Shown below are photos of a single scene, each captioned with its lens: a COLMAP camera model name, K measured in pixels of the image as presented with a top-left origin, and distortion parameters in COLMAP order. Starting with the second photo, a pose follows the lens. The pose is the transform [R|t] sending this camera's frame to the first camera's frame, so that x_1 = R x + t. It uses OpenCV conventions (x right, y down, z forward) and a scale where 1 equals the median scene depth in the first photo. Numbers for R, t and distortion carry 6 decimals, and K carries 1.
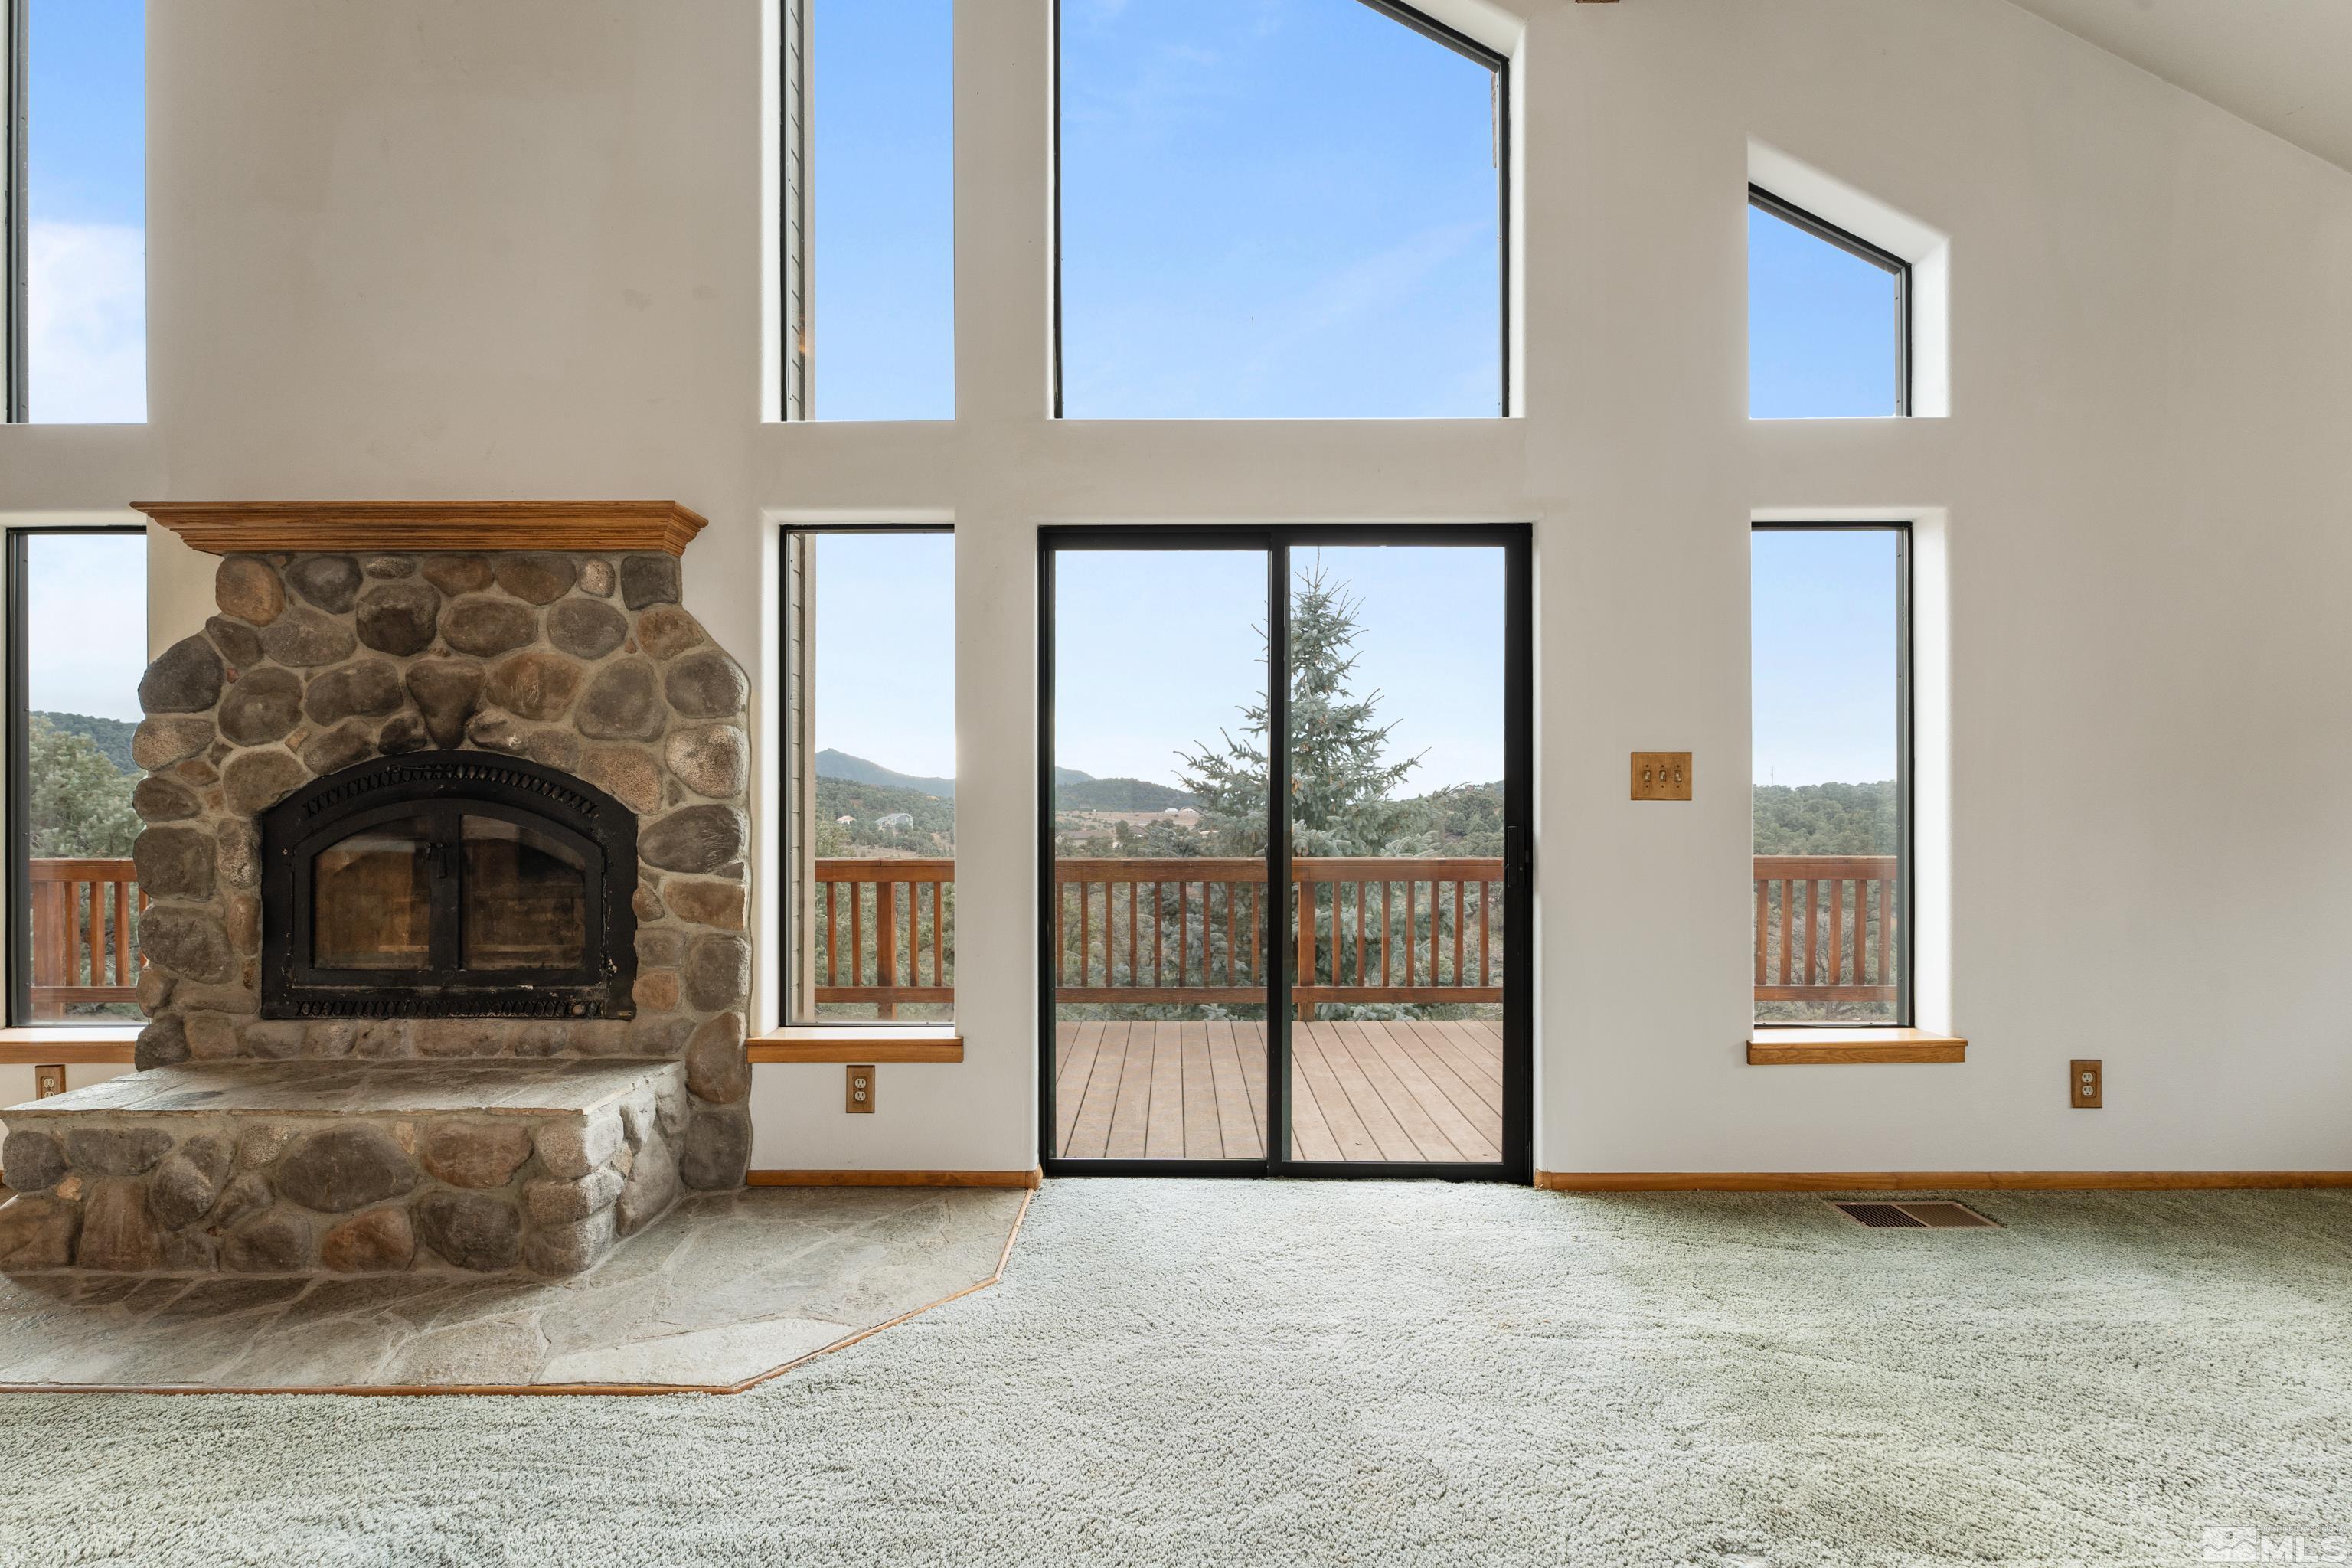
lens RADIAL K [[955.4, 0, 1168.9], [0, 955.4, 809.0], [0, 0, 1]] dist [-0.002158, -0.000640]
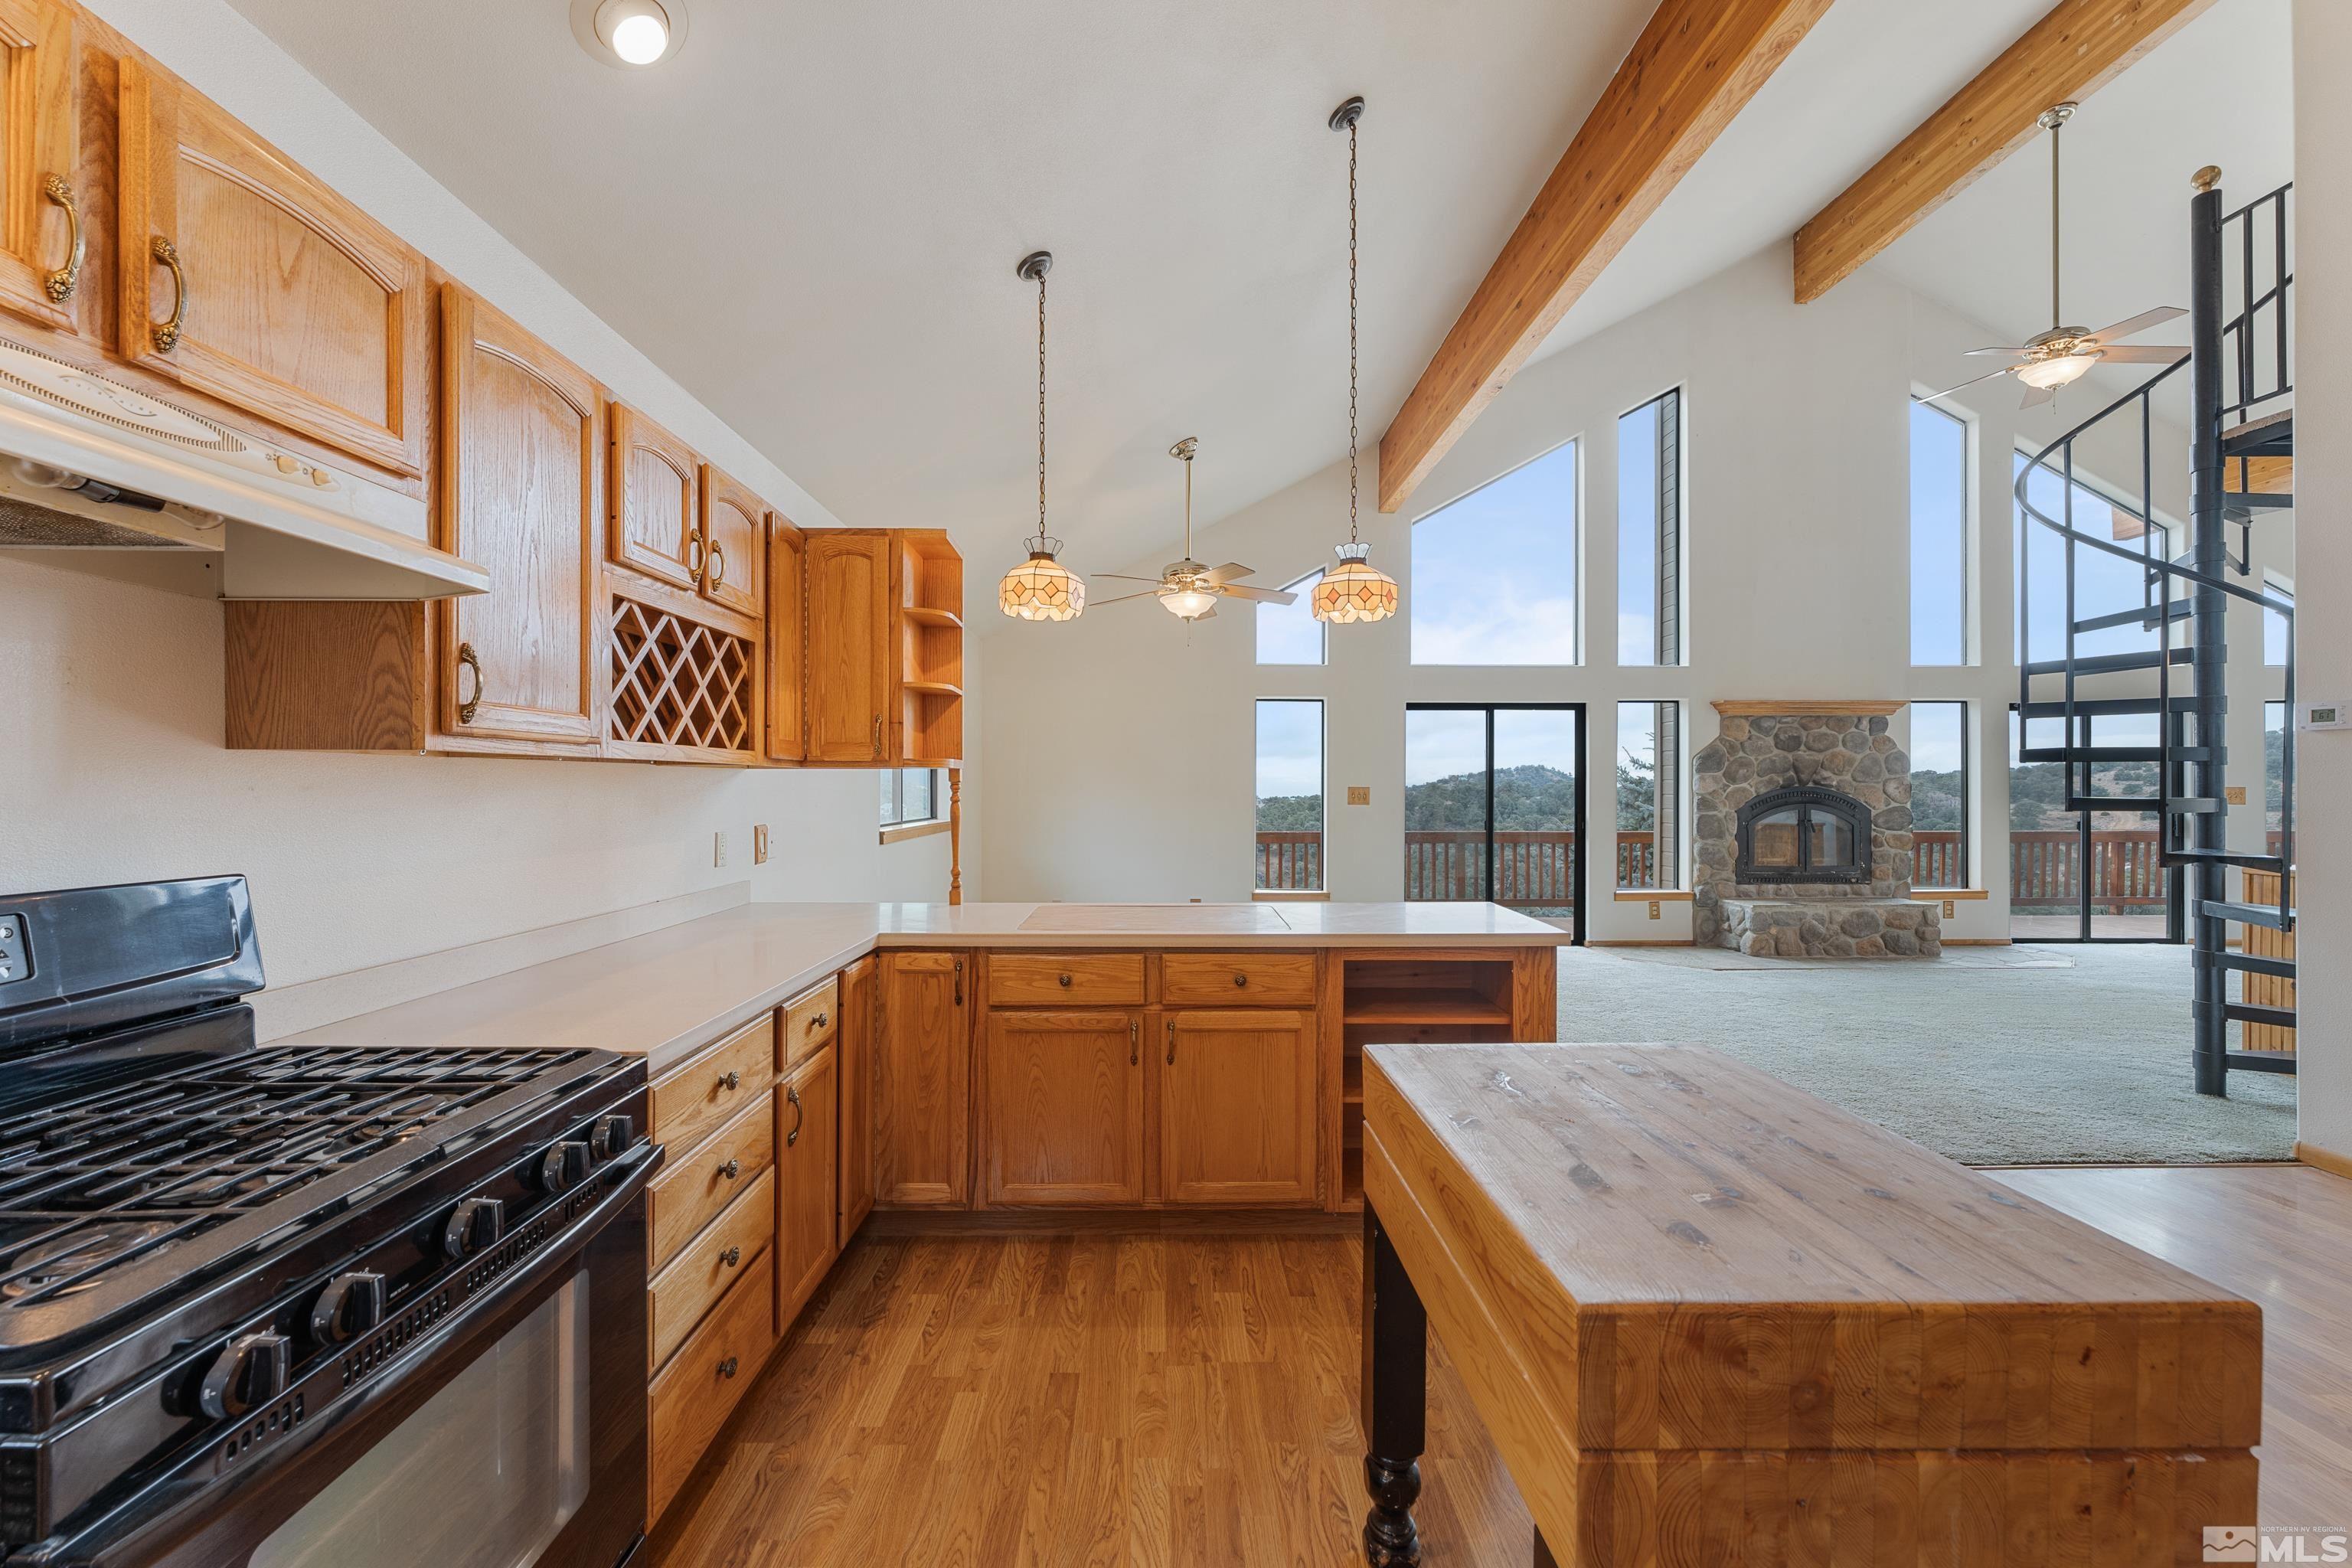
lens RADIAL K [[955.4, 0, 1164.4], [0, 955.4, 792.7], [0, 0, 1]] dist [-0.002158, -0.000640]
pose [[0.999709, -0.000320, 0.024121, -2.678504], [0.000480, 0.999978, -0.006629, -0.025674], [-0.024118, 0.006638, 0.999687, -1.717924]]
